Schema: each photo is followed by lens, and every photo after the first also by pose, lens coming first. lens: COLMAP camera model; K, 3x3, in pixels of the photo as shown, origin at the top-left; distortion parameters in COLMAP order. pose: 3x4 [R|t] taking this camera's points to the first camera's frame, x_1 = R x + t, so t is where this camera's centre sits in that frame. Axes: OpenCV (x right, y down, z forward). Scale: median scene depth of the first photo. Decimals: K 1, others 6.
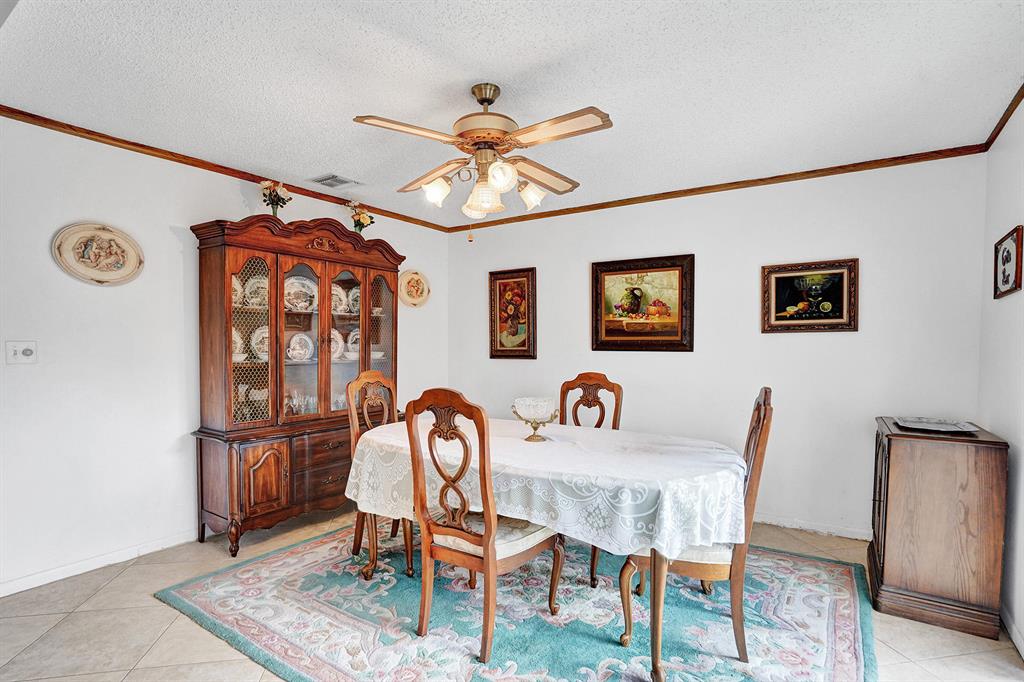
lens RADIAL K [[520.3, 0, 493.2], [0, 520.3, 353.4], [0, 0, 1]] dist [-0.067720, 0.036670]
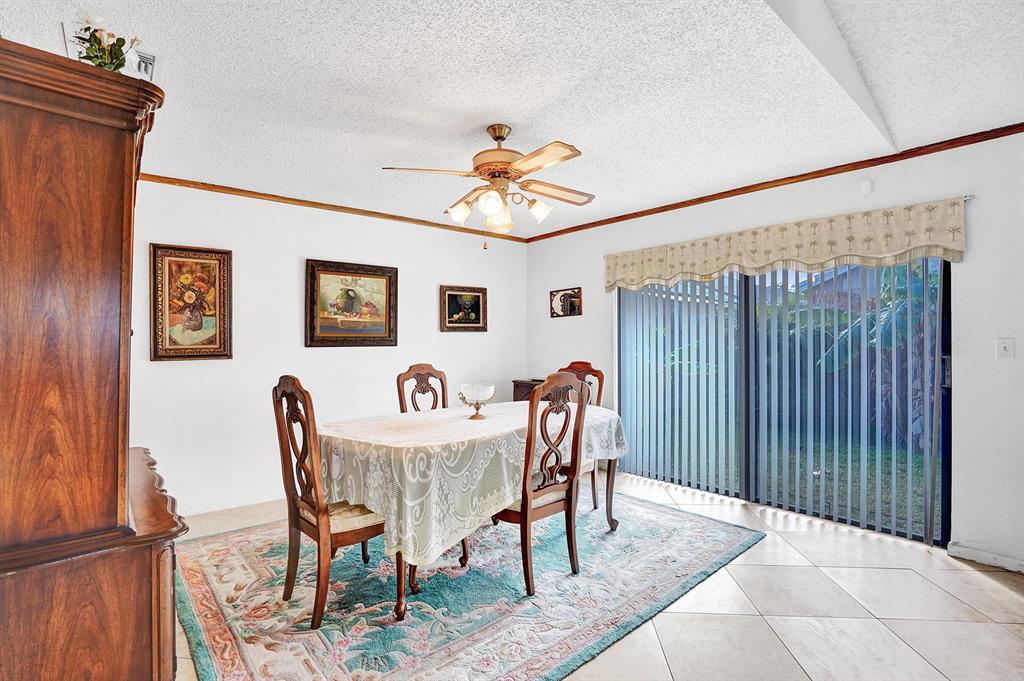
lens RADIAL K [[499.0, 0, 504.1], [0, 499.0, 335.0], [0, 0, 1]] dist [-0.062100, 0.022103]
pose [[0.239460, 0.009094, 0.970864, -0.707961], [0.024371, 0.999585, -0.015374, -0.005189], [-0.970600, 0.027342, 0.239139, 0.454797]]
